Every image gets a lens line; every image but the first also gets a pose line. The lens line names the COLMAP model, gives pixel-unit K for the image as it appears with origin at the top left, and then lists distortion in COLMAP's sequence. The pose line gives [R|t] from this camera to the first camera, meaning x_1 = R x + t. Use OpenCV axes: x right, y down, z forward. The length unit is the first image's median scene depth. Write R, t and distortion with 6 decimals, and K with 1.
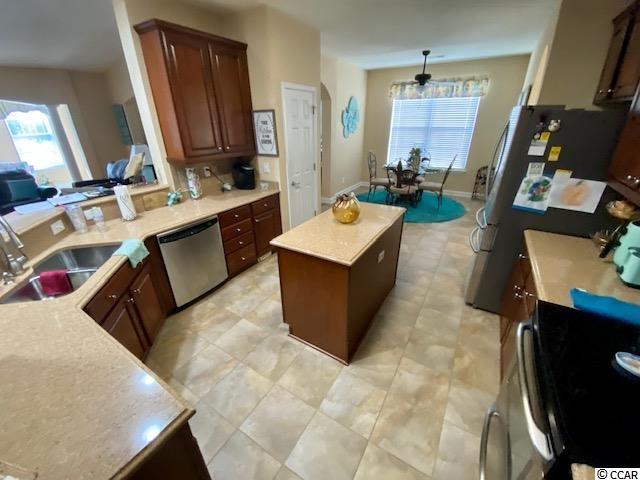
lens RADIAL K [[261.8, 0, 318.1], [0, 261.8, 243.7], [0, 0, 1]] dist [-0.011836, -0.000512]
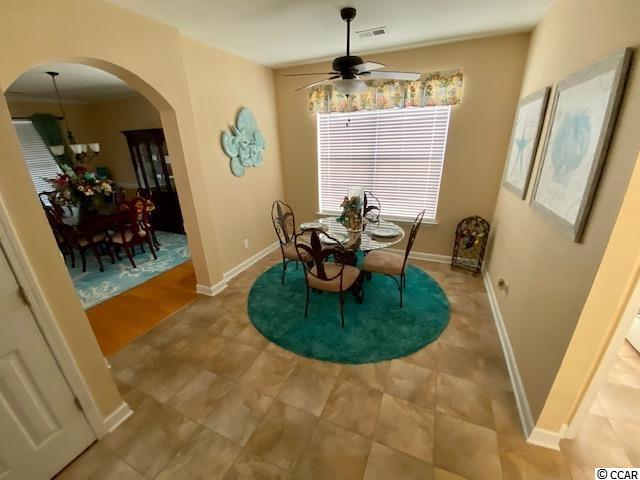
lens RADIAL K [[261.8, 0, 321.0], [0, 261.8, 244.9], [0, 0, 1]] dist [-0.011836, -0.000512]
pose [[0.989728, -0.064245, 0.127714, 0.223299], [0.073676, 0.994784, -0.070545, -0.218995], [-0.122515, 0.079230, 0.989299, 0.452281]]
